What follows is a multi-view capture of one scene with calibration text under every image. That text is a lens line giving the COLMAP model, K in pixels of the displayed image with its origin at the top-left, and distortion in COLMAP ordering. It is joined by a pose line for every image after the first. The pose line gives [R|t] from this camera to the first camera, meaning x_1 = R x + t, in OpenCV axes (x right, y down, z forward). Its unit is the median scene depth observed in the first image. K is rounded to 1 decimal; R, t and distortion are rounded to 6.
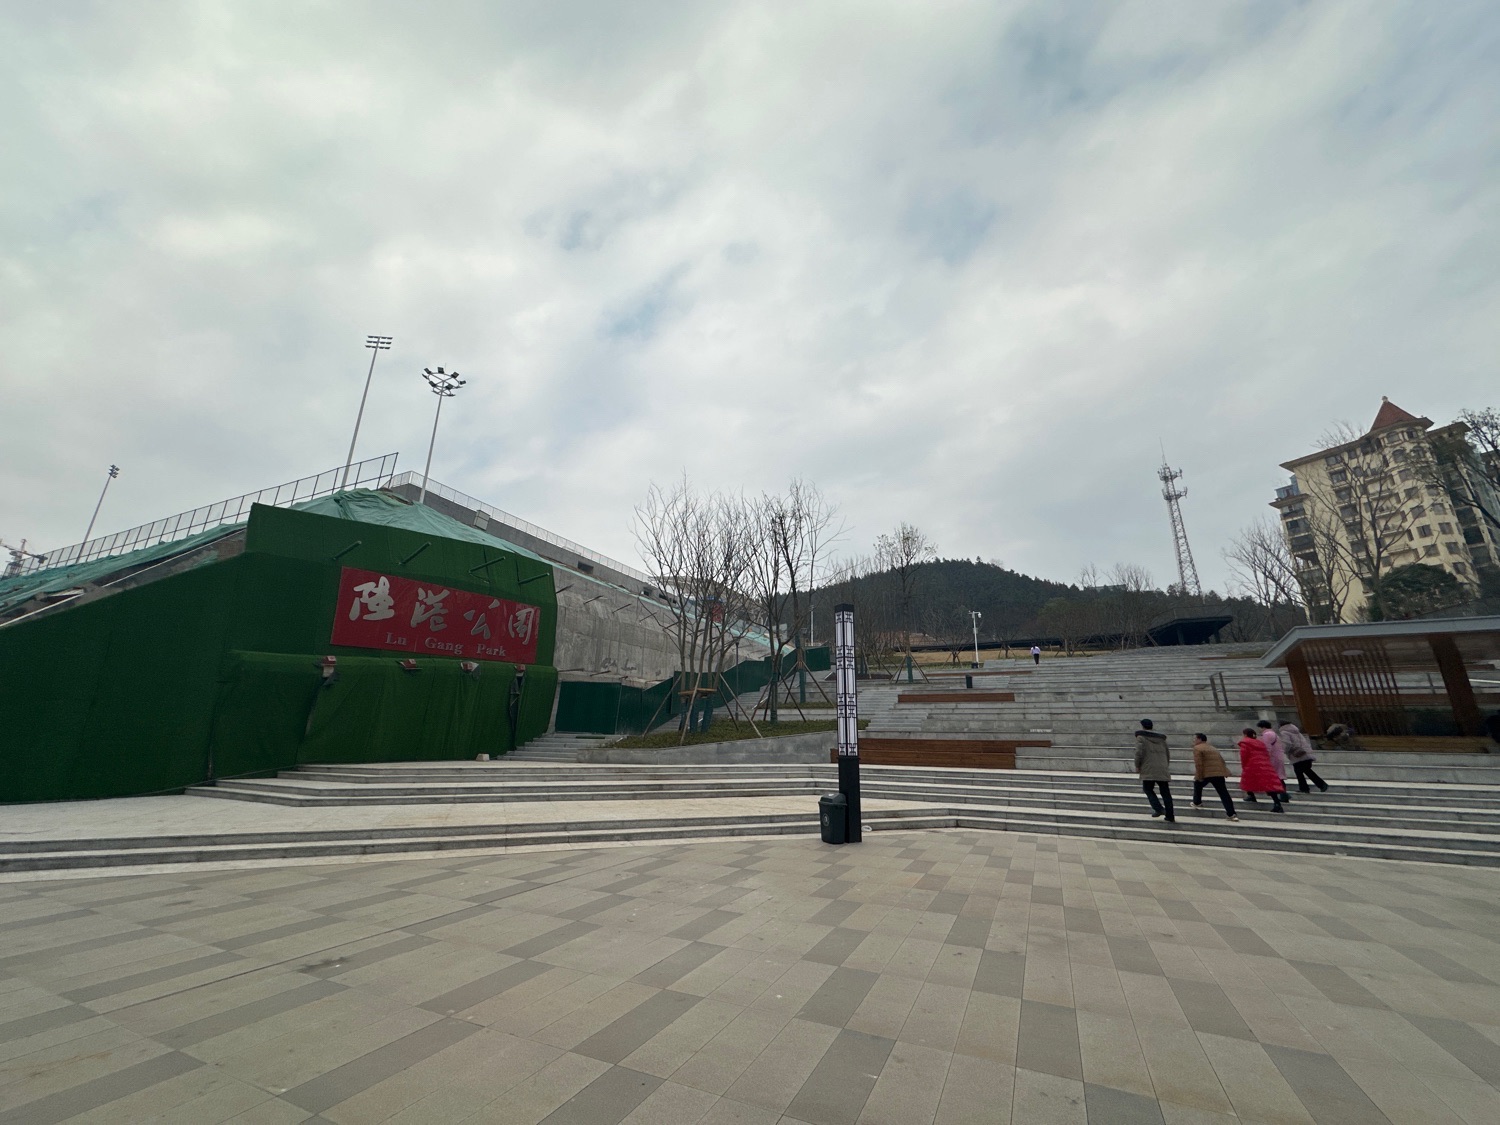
lens RADIAL K [[583.0, 0, 750.0], [0, 583.0, 562.5], [0, 0, 1]] dist [0.001811, 0.000288]
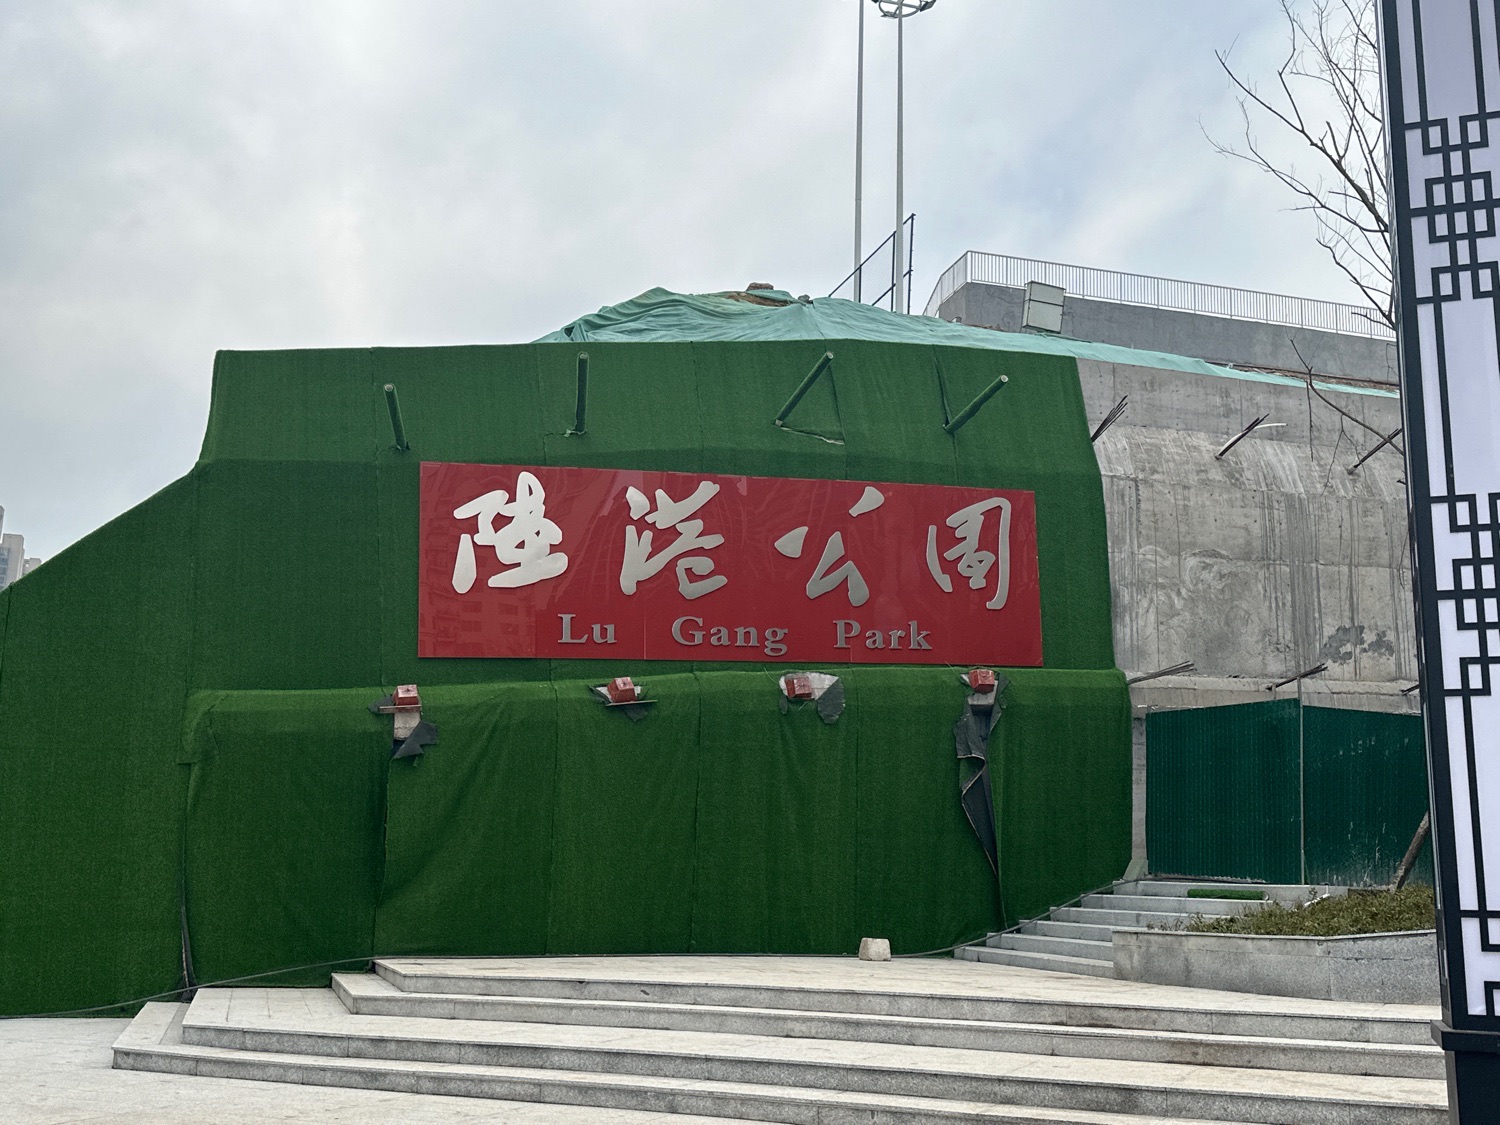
lens RADIAL K [[1527.0, 0, 750.0], [0, 1527.0, 562.5], [0, 0, 1]] dist [0.106512, -0.005653]
pose [[0.675939, -0.154904, -0.720494, 0.163373], [0.209481, 0.977717, -0.013679, 0.115312], [0.706558, -0.141684, 0.693326, 0.370634]]
